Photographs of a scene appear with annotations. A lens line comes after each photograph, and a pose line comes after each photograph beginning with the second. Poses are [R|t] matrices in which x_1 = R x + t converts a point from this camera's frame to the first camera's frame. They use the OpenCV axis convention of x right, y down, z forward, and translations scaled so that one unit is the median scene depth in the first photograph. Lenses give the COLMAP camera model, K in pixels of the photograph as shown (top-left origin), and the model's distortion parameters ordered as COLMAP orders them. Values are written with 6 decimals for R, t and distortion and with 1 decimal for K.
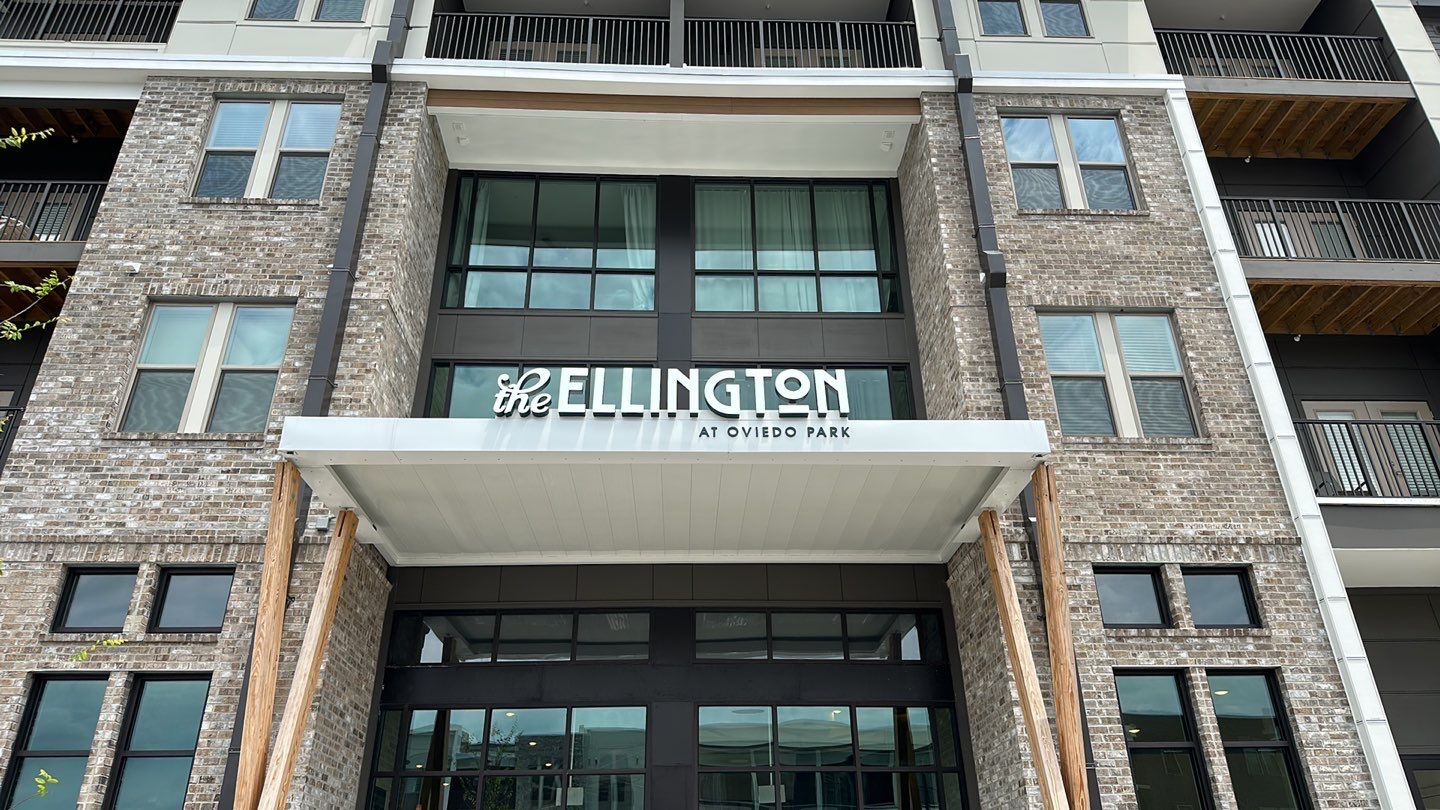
lens RADIAL K [[957.8, 0, 720.3], [0, 957.8, 408.9], [0, 0, 1]] dist [0.070633, -0.097838]
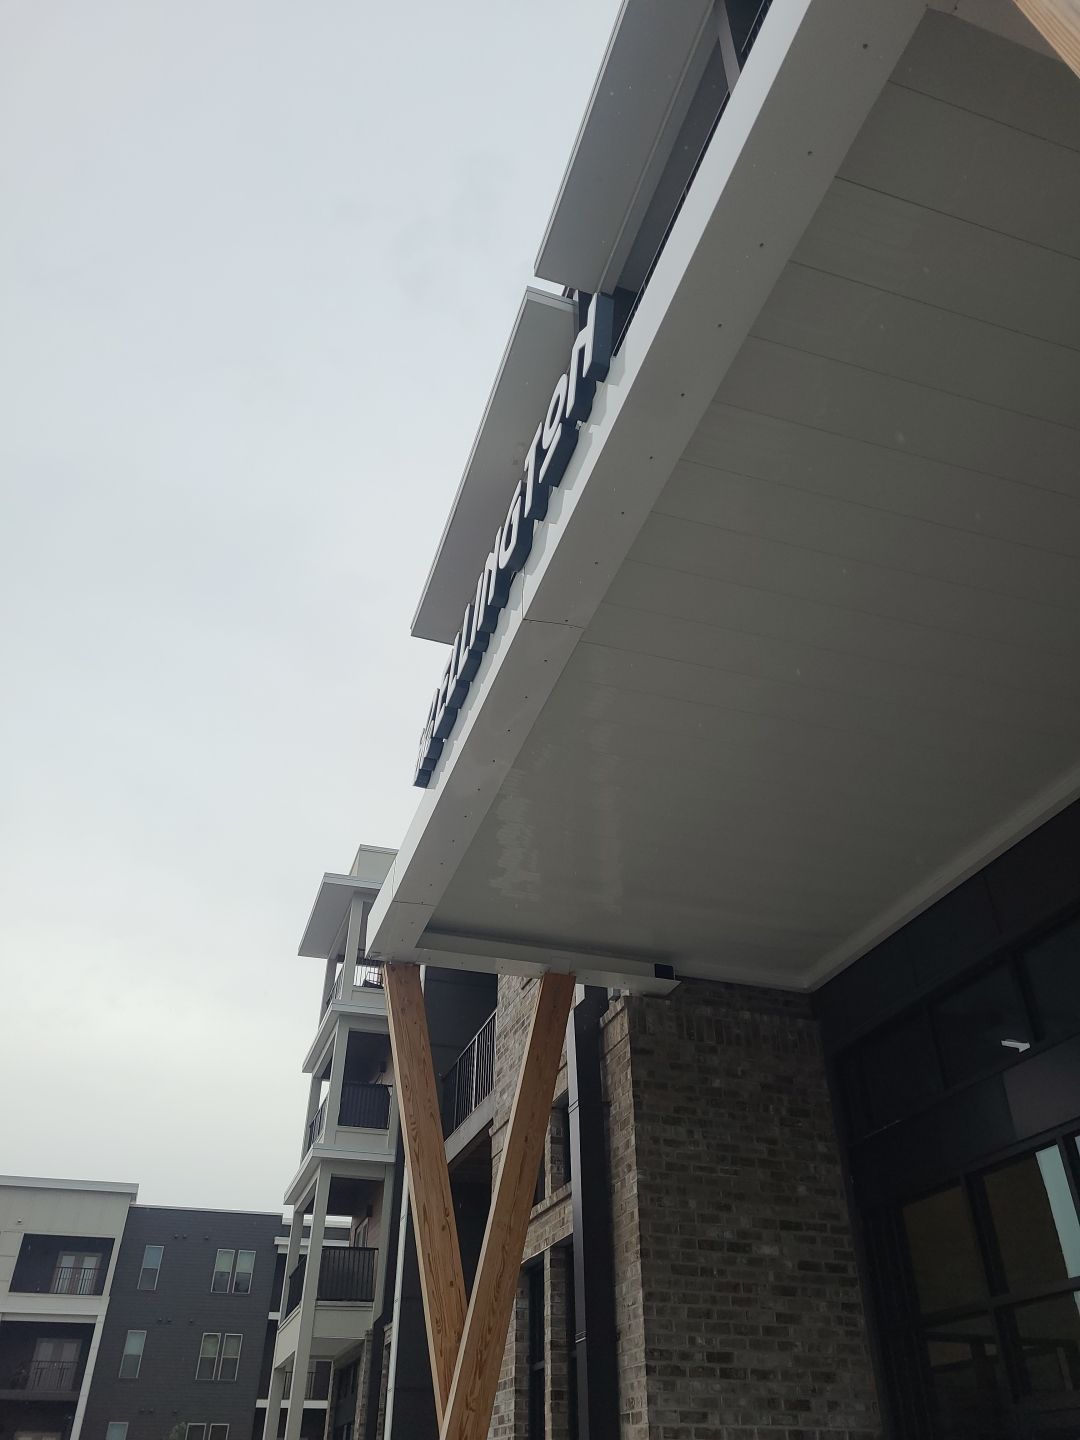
lens RADIAL K [[1072.4, 0, 545.0], [0, 1072.4, 724.1], [0, 0, 1]] dist [0.057318, -0.038326]
pose [[0.281300, -0.542256, -0.791725, 0.337031], [0.449925, 0.803264, -0.390300, 0.252220], [0.847607, -0.246426, 0.469933, 0.615164]]
